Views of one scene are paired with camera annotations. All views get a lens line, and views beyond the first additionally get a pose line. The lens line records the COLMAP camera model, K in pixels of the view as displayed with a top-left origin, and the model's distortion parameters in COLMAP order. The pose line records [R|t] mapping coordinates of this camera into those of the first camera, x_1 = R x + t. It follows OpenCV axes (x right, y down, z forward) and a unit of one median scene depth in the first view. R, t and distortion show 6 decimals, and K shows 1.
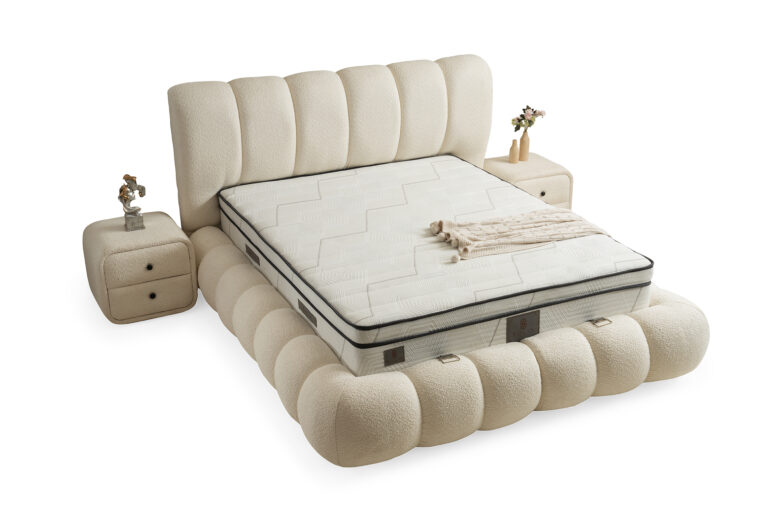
lens RADIAL K [[904.8, 0, 377.4], [0, 904.8, 258.2], [0, 0, 1]] dist [0.079121, 0.000000]
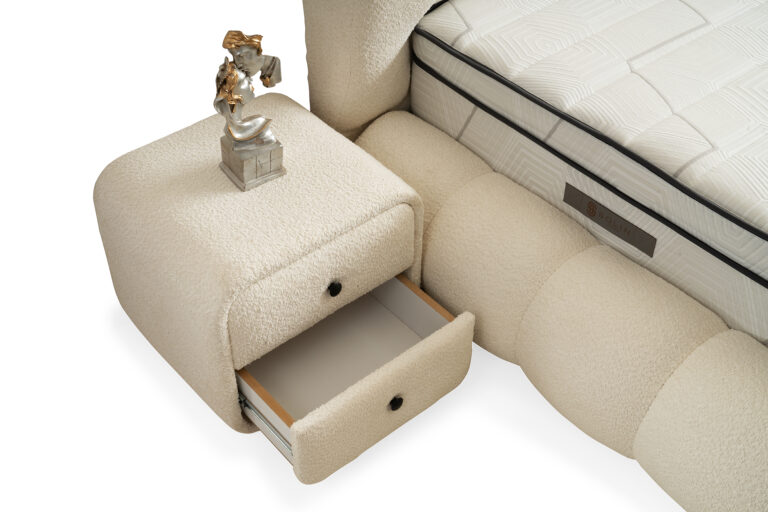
lens RADIAL K [[904.8, 0, 376.4], [0, 904.8, 271.9], [0, 0, 1]] dist [0.079121, 0.000000]
pose [[0.972778, -0.152677, 0.174333, -0.313137], [0.081789, 0.930074, 0.358151, -0.131422], [-0.216824, -0.334143, 0.917244, 0.704993]]
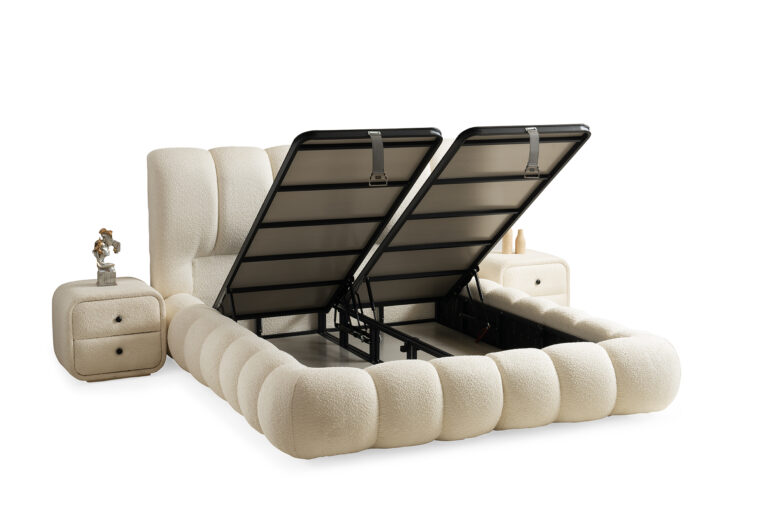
lens RADIAL K [[1137.9, 0, 387.0], [0, 1137.9, 249.9], [0, 0, 1]] dist [0.128520, 0.000000]
pose [[0.999794, 0.009539, -0.017943, 0.063112], [-0.013749, 0.967724, -0.251636, 0.258191], [0.014964, 0.251830, 0.967656, -0.221012]]
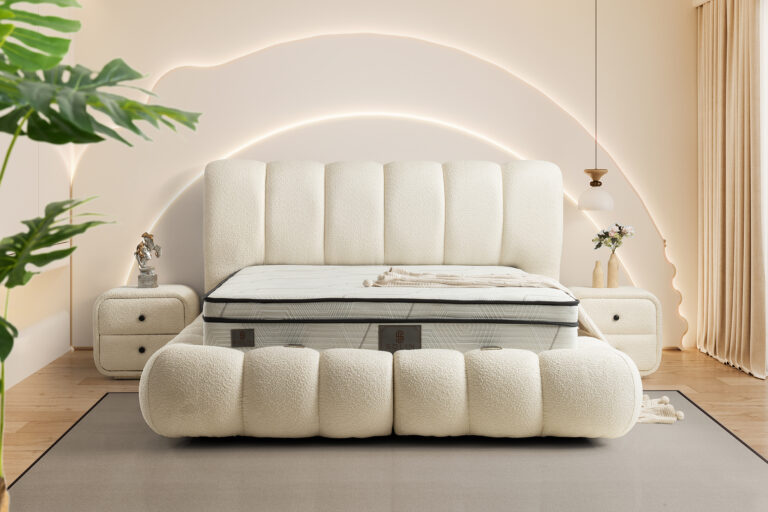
lens RADIAL K [[1202.0, 0, 389.0], [0, 1202.0, 252.1], [0, 0, 1]] dist [0.135191, 0.000000]
pose [[0.917847, 0.032367, -0.395613, 0.552127], [-0.165984, 0.936642, -0.308464, 0.324209], [0.360564, 0.348788, 0.865067, -0.082331]]
